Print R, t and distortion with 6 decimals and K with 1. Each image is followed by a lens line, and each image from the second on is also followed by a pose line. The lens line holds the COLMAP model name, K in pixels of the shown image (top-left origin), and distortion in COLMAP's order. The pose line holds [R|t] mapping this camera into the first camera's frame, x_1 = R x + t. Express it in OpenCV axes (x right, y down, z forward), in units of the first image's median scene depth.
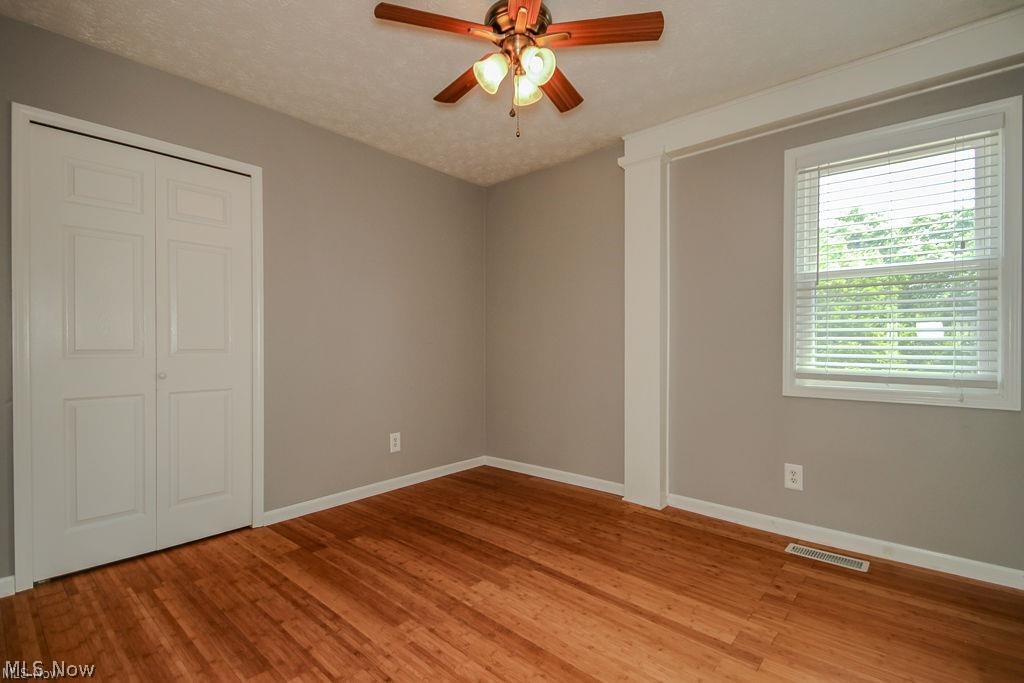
lens RADIAL K [[474.3, 0, 510.1], [0, 474.3, 349.1], [0, 0, 1]] dist [0.019645, -0.022163]
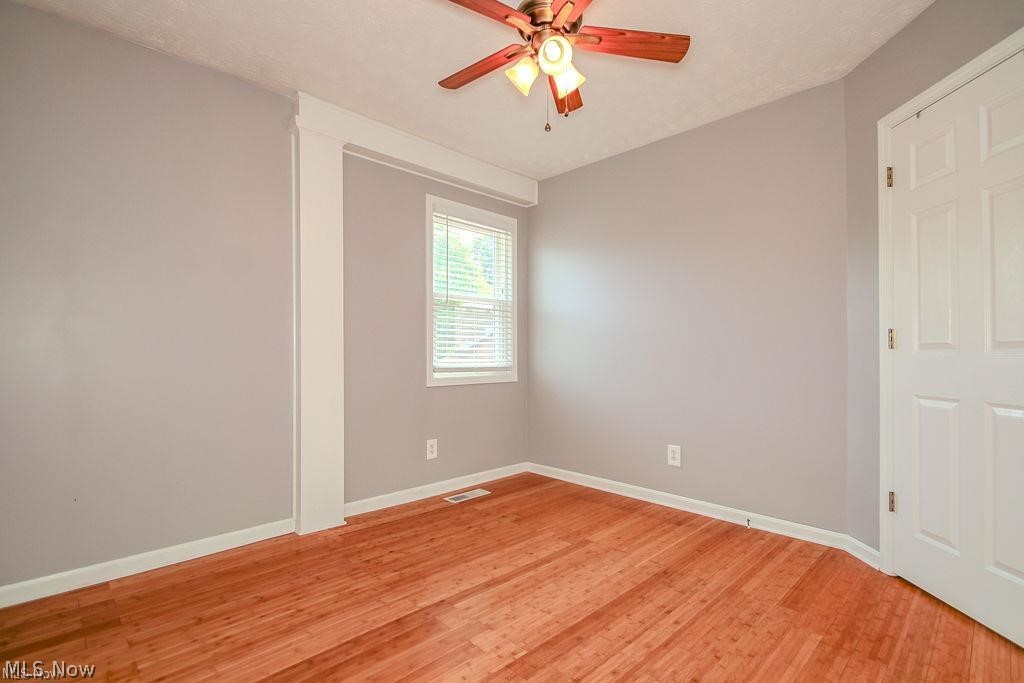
lens RADIAL K [[474.3, 0, 510.1], [0, 474.3, 349.1], [0, 0, 1]] dist [0.019645, -0.022163]
pose [[0.059656, 0.002677, 0.998215, -0.735301], [0.009972, 0.999945, -0.003277, 0.003811], [-0.998169, 0.010150, 0.059626, 0.769777]]
